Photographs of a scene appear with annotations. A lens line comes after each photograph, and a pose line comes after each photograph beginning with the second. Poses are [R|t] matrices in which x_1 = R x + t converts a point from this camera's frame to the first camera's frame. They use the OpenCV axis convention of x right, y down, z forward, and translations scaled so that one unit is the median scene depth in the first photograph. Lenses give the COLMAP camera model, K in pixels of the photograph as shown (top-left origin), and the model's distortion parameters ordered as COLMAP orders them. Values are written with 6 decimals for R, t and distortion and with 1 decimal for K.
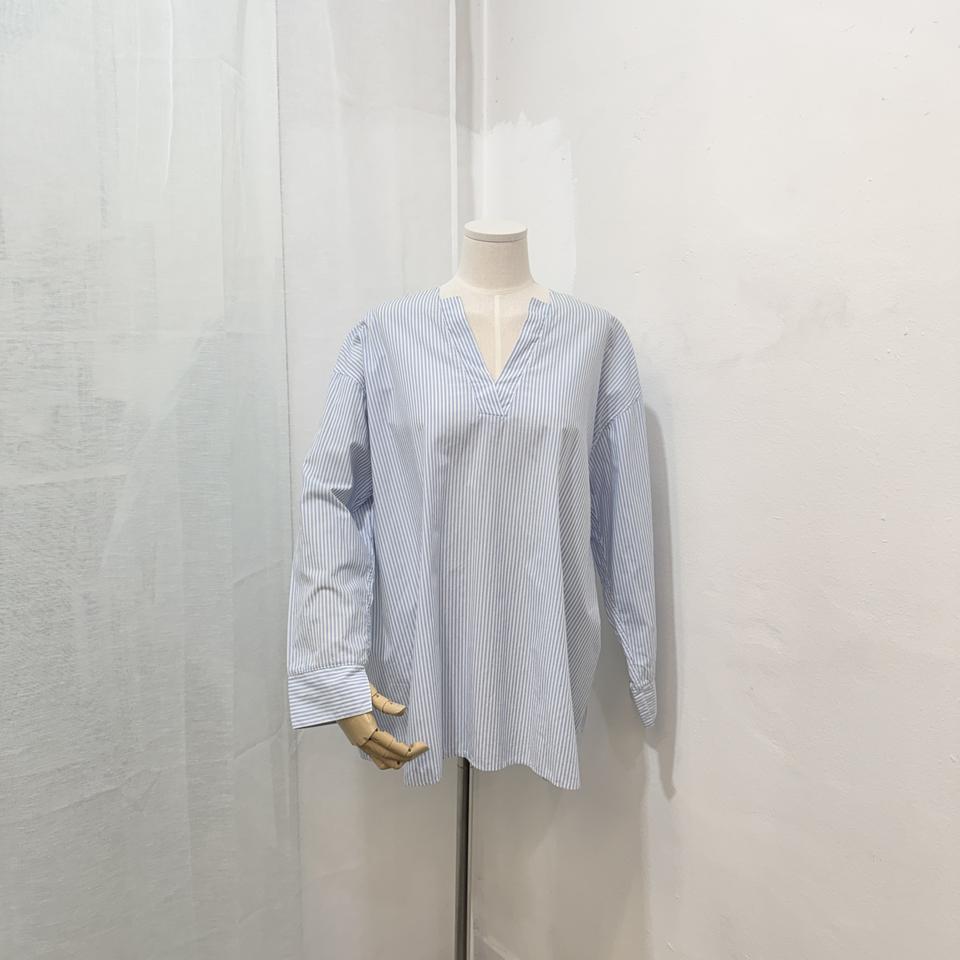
lens RADIAL K [[884.5, 0, 476.4], [0, 884.5, 478.2], [0, 0, 1]] dist [-0.024487, 0.000000]
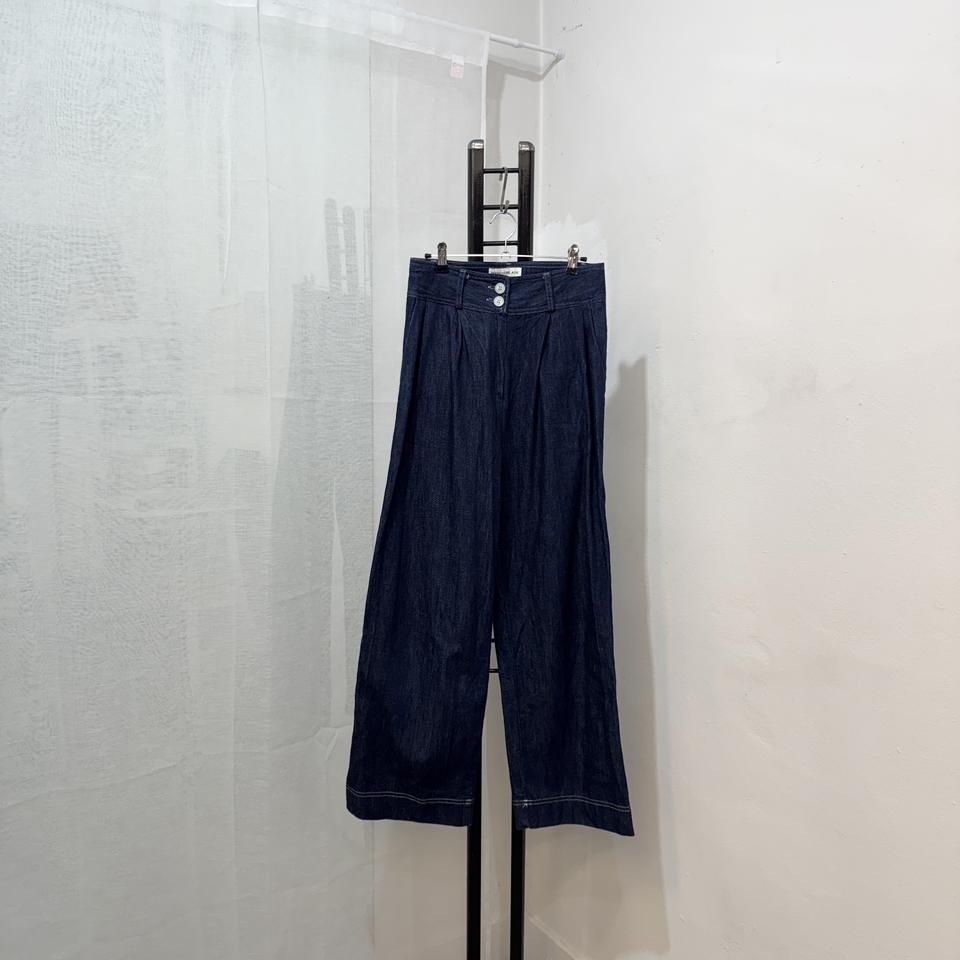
lens RADIAL K [[884.5, 0, 470.7], [0, 884.5, 487.8], [0, 0, 1]] dist [-0.024487, 0.000000]
pose [[0.994656, 0.017031, -0.101833, 0.054107], [-0.021095, 0.999018, -0.038963, 0.011493], [0.101069, 0.040903, 0.994038, -0.230319]]
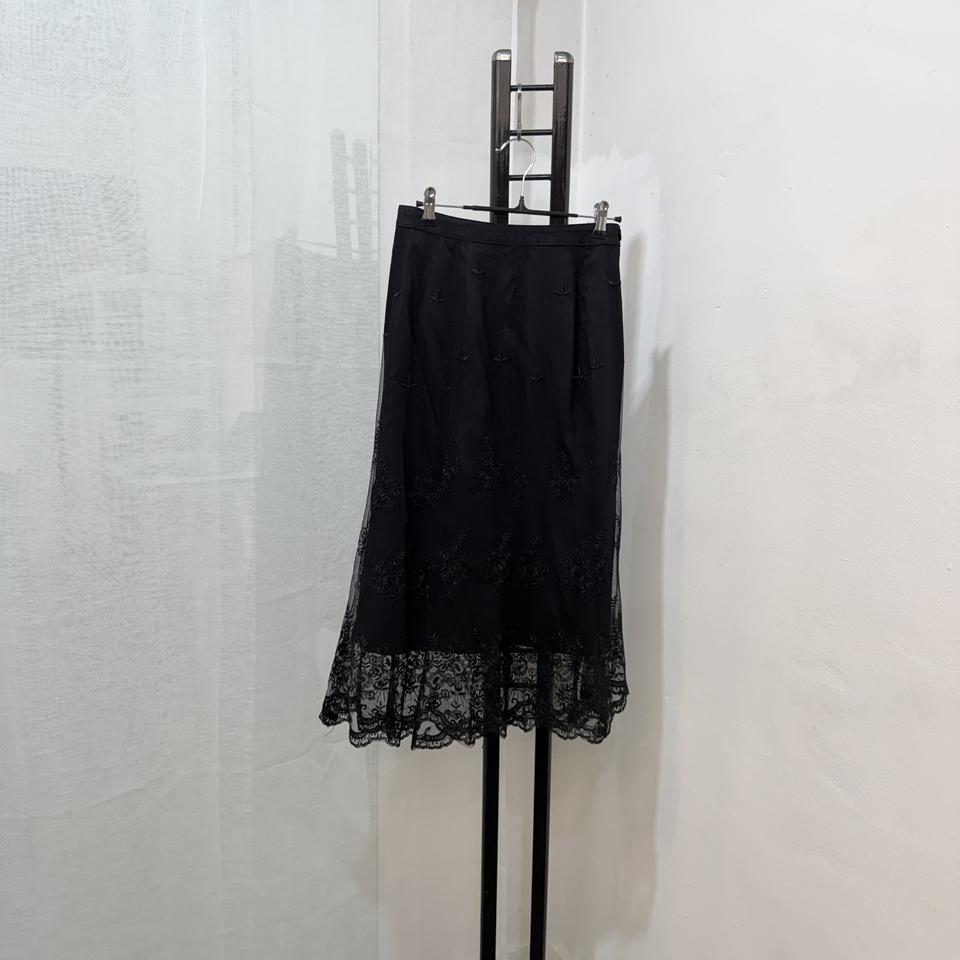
lens RADIAL K [[884.5, 0, 478.0], [0, 884.5, 479.5], [0, 0, 1]] dist [-0.024487, 0.000000]
pose [[0.989703, 0.037599, -0.138107, 0.057692], [-0.037391, 0.999292, 0.004097, -0.030844], [0.138164, 0.001109, 0.990409, -0.040652]]
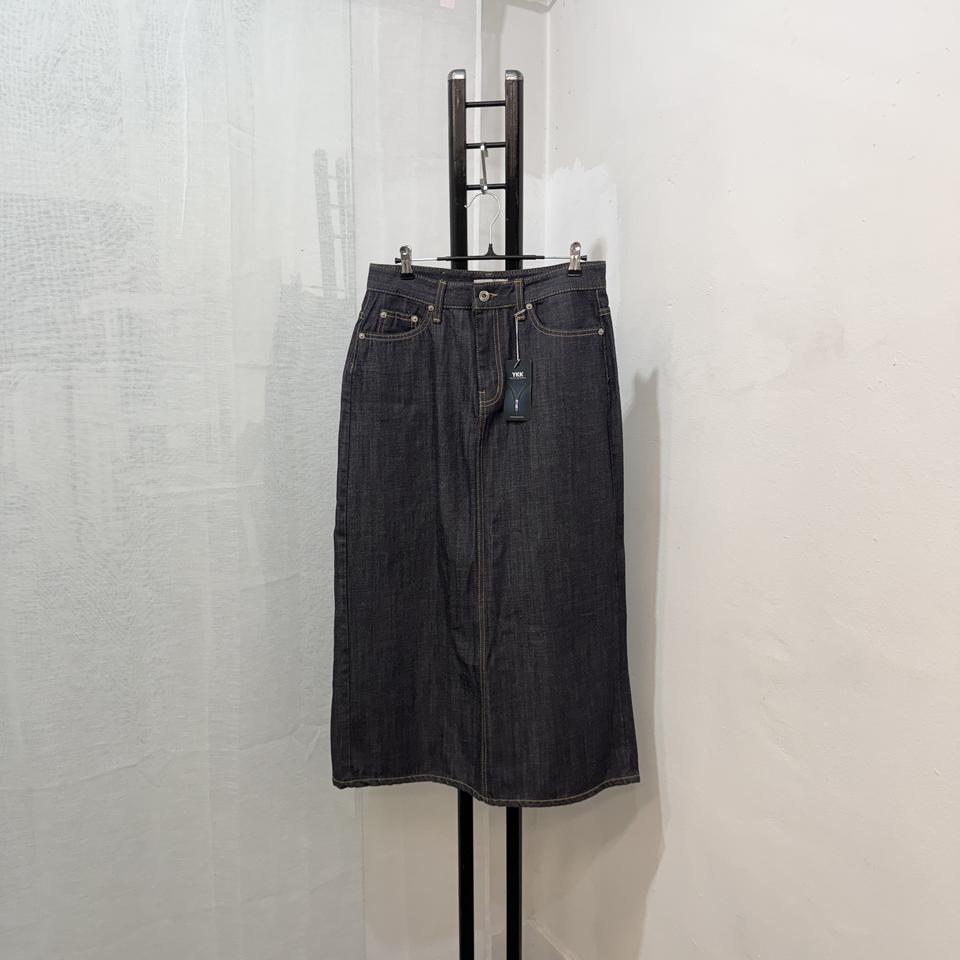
lens RADIAL K [[884.5, 0, 482.0], [0, 884.5, 478.5], [0, 0, 1]] dist [-0.024487, 0.000000]
pose [[0.986917, 0.019621, -0.160030, 0.134775], [-0.023271, 0.999509, -0.020966, 0.005461], [0.159540, 0.024416, 0.986889, -0.094287]]
